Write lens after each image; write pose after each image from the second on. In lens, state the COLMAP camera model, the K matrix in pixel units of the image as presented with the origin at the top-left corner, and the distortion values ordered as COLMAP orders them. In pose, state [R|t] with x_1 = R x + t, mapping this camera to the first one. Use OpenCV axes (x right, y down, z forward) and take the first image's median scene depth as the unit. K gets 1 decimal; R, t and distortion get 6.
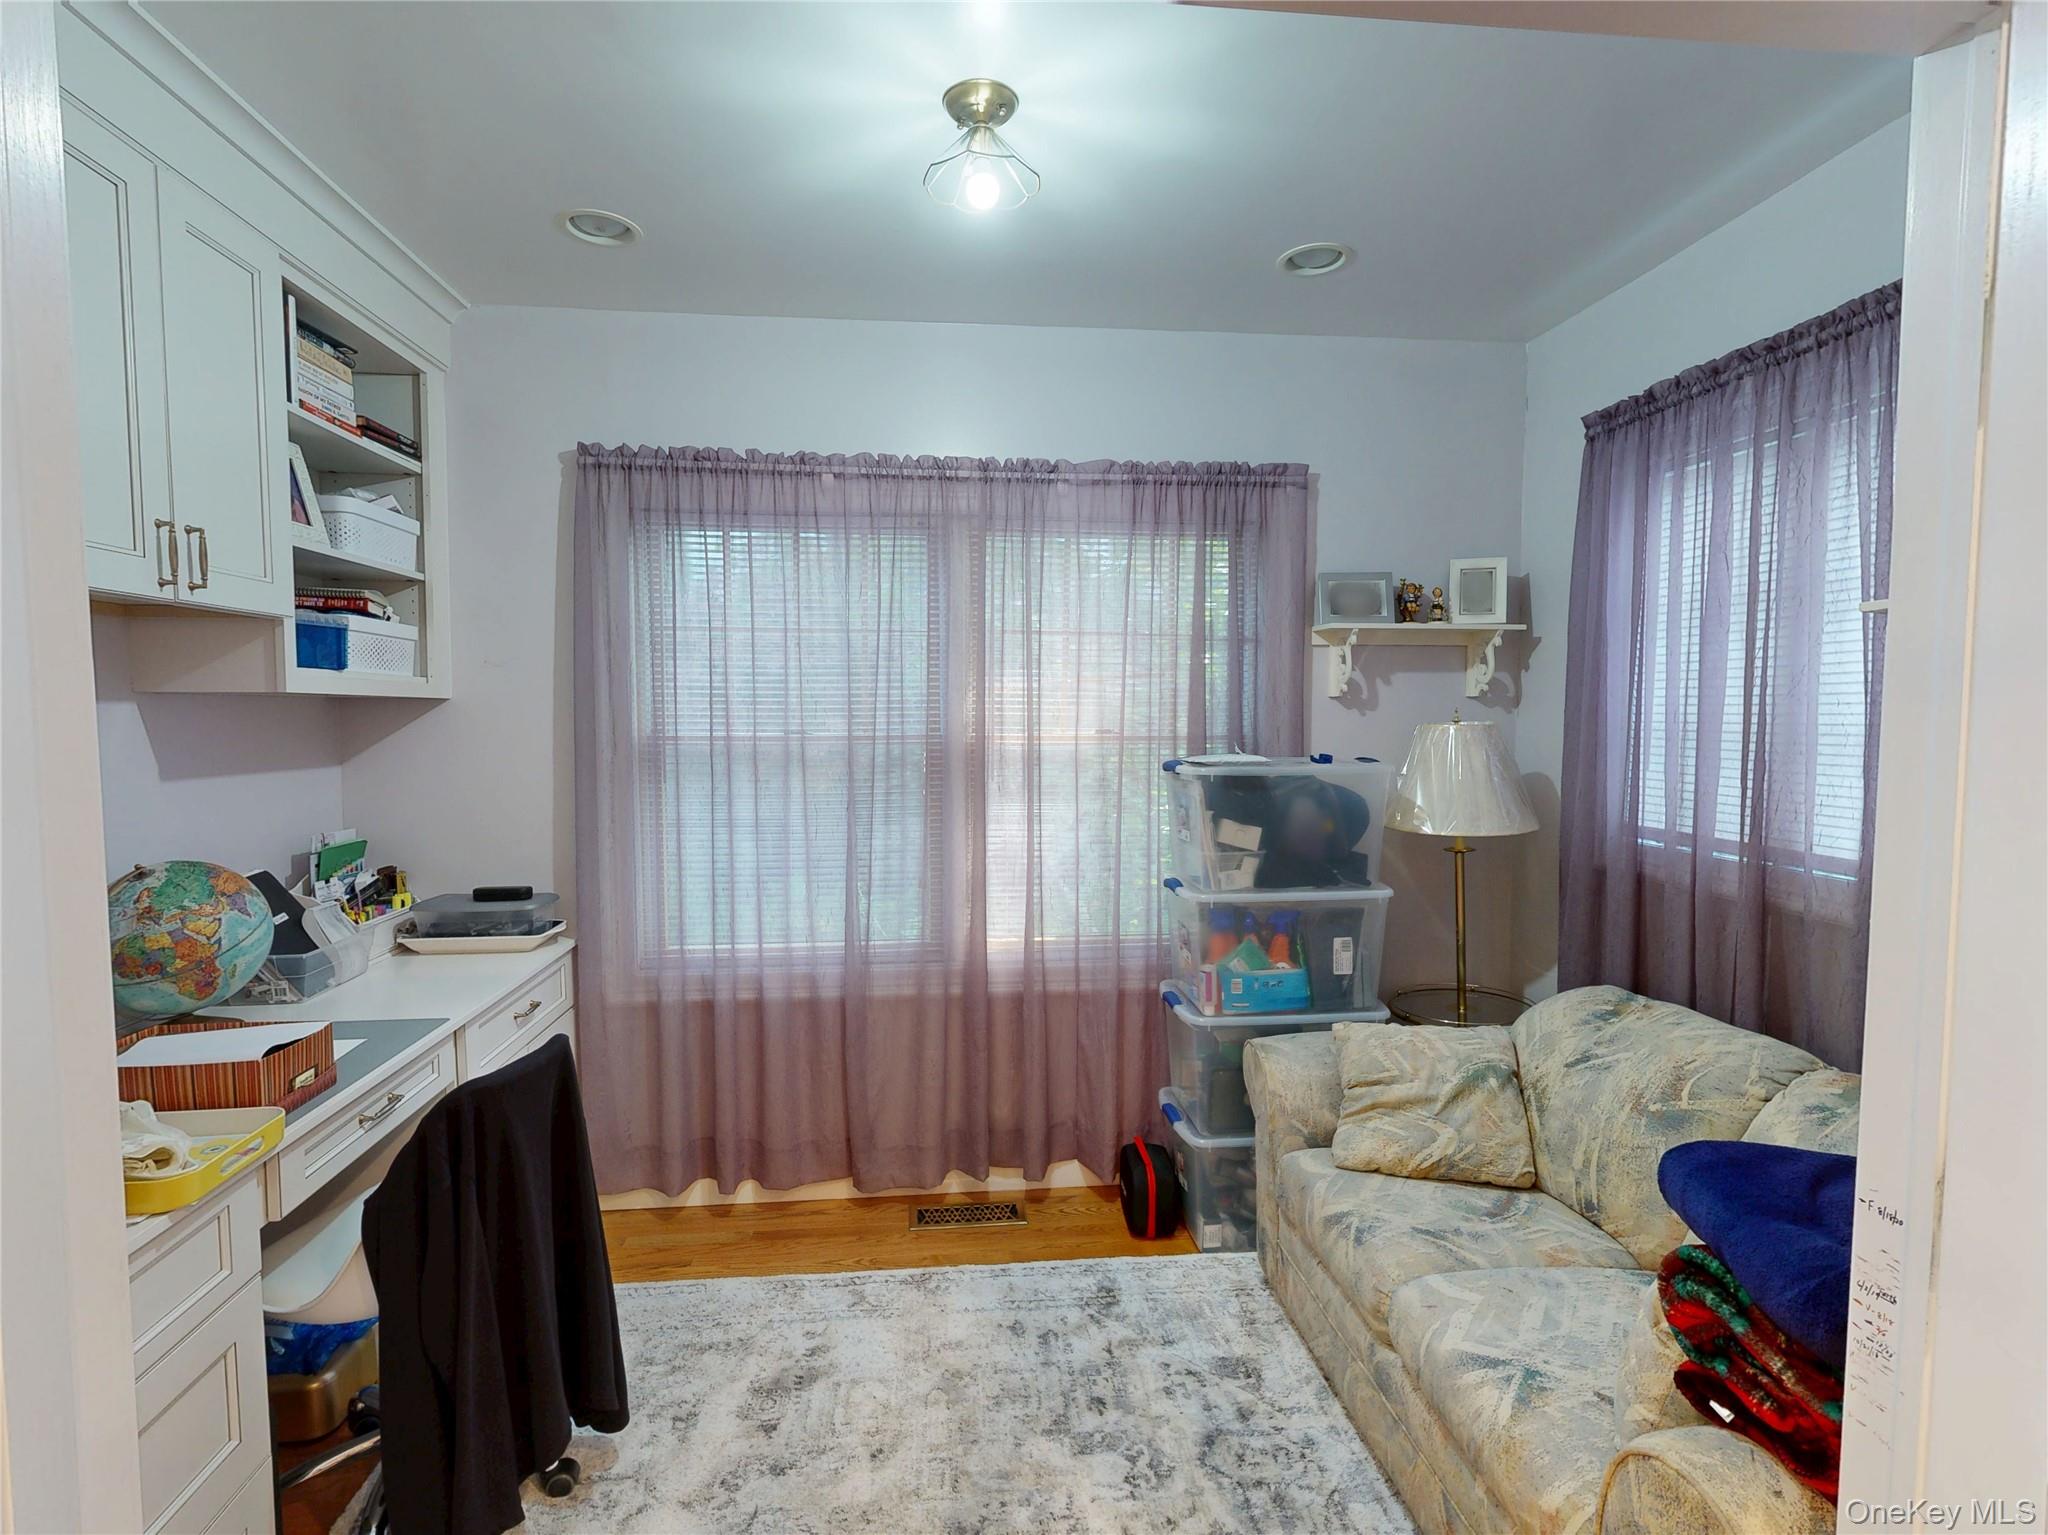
lens RADIAL K [[839.9, 0, 1017.6], [0, 839.9, 757.1], [0, 0, 1]] dist [-0.000636, -0.000069]
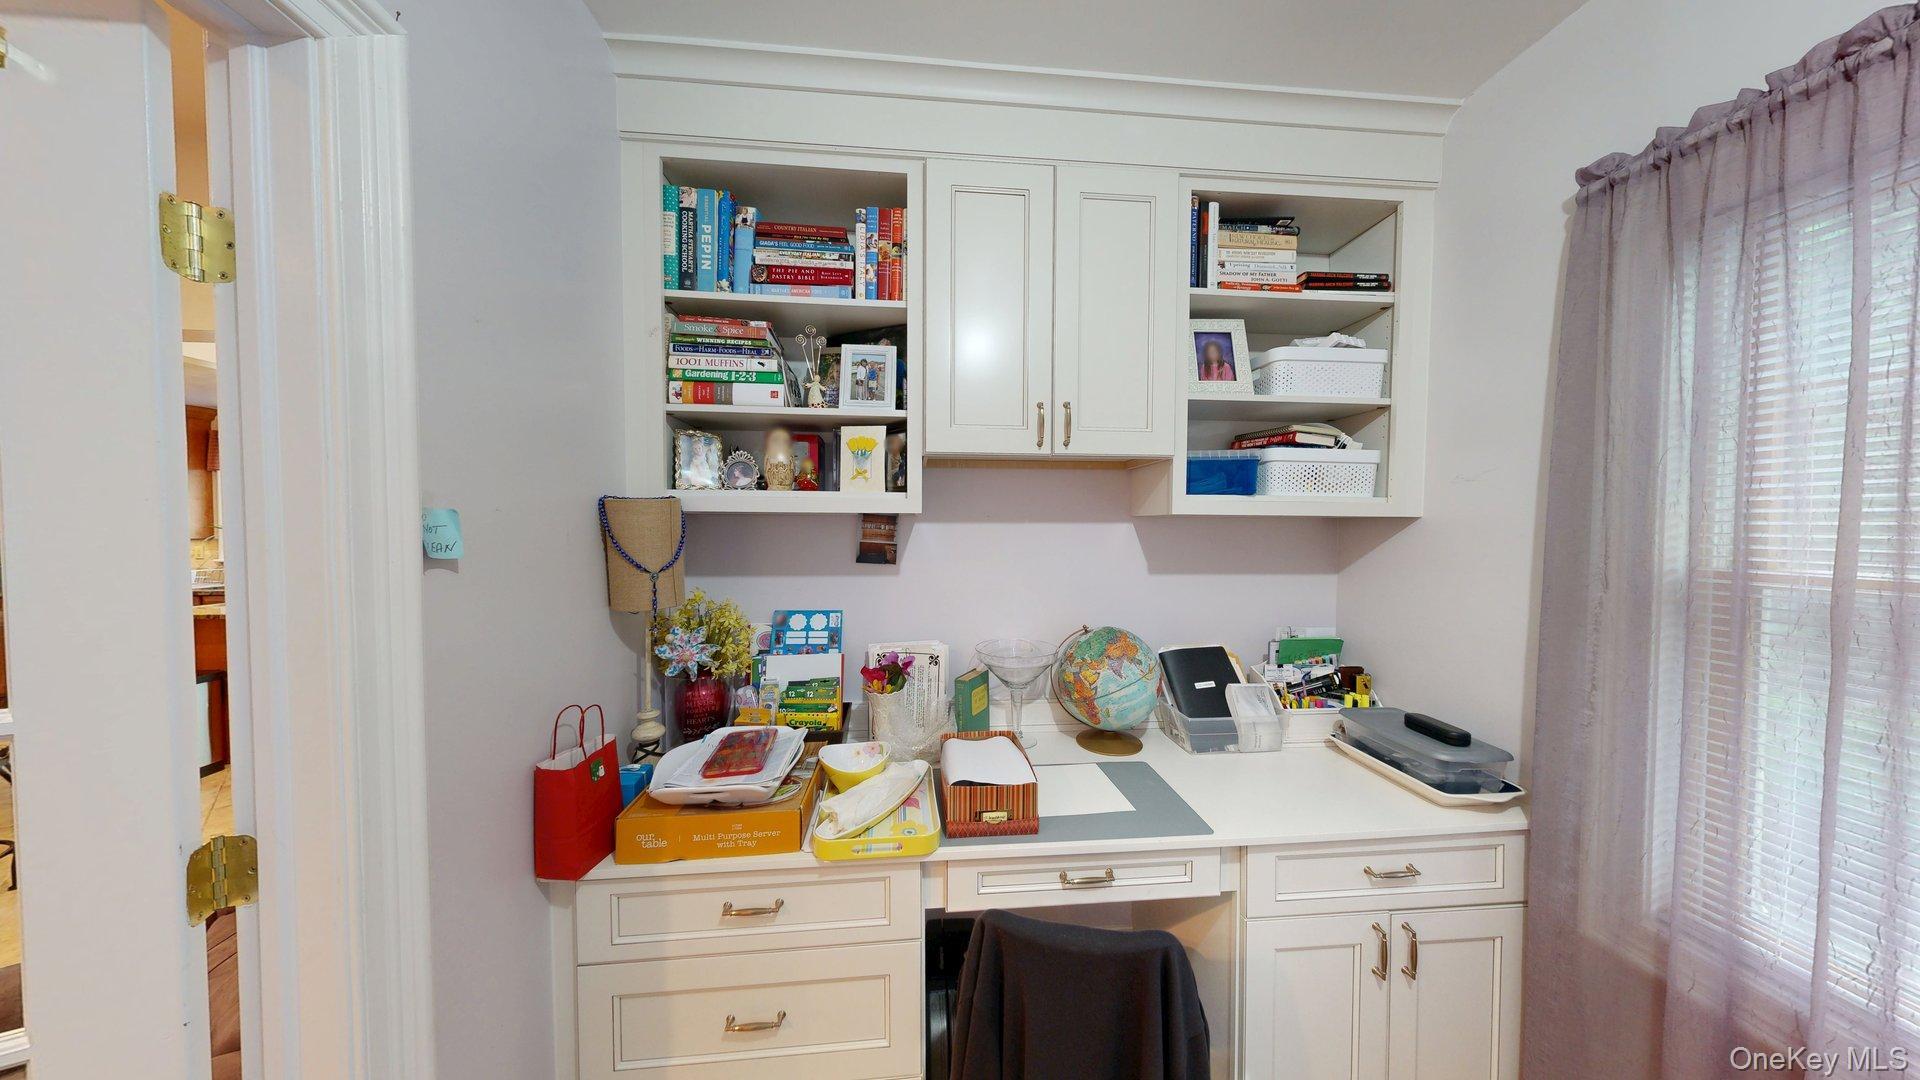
lens RADIAL K [[534.1, 0, 963.4], [0, 534.1, 542.7], [0, 0, 1]] dist [-0.000022, 0.000031]
pose [[-0.022441, 0.029935, -0.999300, -0.028255], [-0.058063, 0.997825, 0.031194, -0.031848], [0.998061, 0.058722, -0.020654, 0.545390]]
